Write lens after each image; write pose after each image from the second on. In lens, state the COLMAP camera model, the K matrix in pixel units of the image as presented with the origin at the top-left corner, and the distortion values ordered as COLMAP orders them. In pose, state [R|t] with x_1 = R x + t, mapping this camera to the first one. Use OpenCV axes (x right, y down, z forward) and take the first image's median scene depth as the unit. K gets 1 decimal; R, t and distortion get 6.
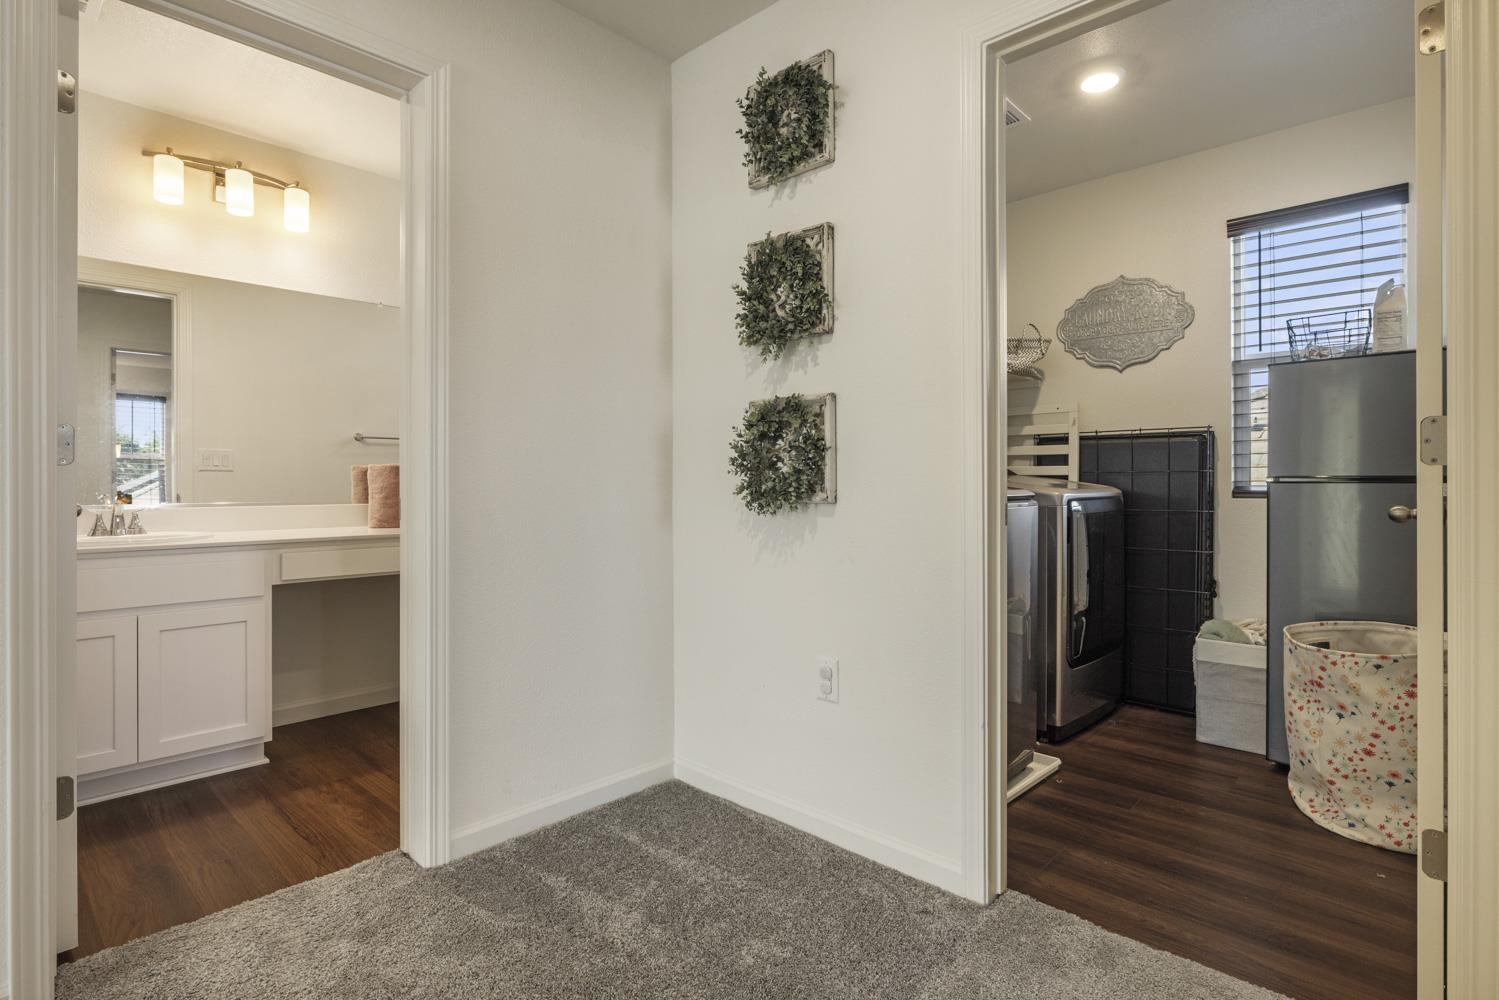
lens RADIAL K [[757.4, 0, 749.3], [0, 757.4, 487.2], [0, 0, 1]] dist [-0.000300, -0.000405]
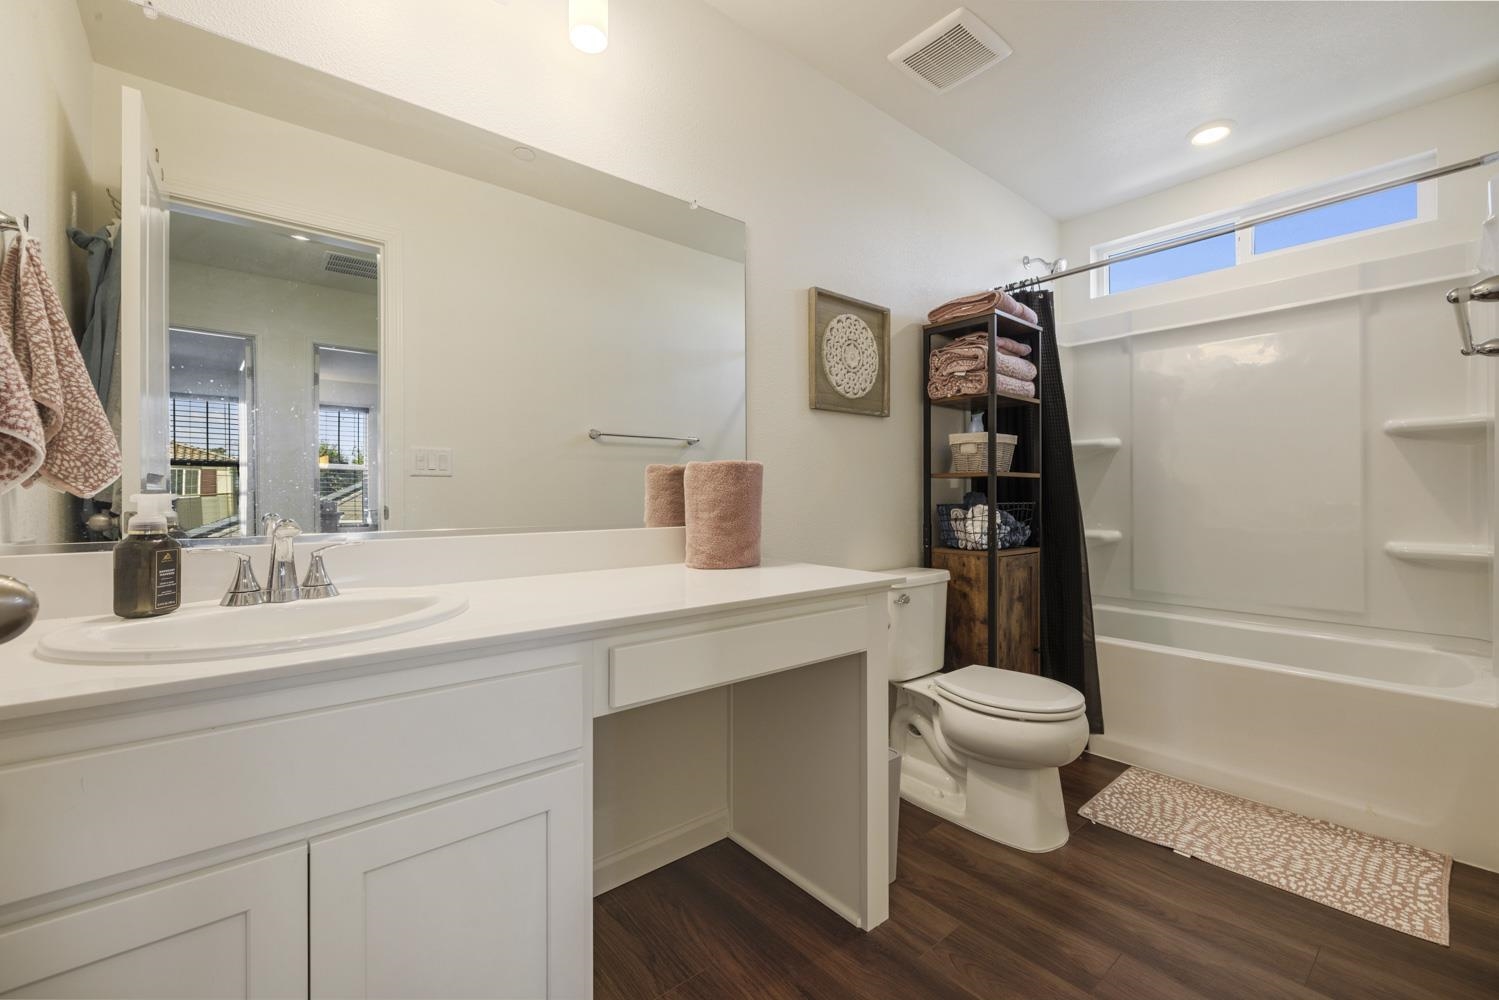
lens RADIAL K [[635.9, 0, 749.6], [0, 635.9, 491.5], [0, 0, 1]] dist [0.003162, 0.000190]
pose [[0.993294, -0.000060, -0.115616, -0.390611], [-0.000544, 0.999986, -0.005198, -0.003523], [0.115615, 0.005226, 0.993280, 0.500591]]
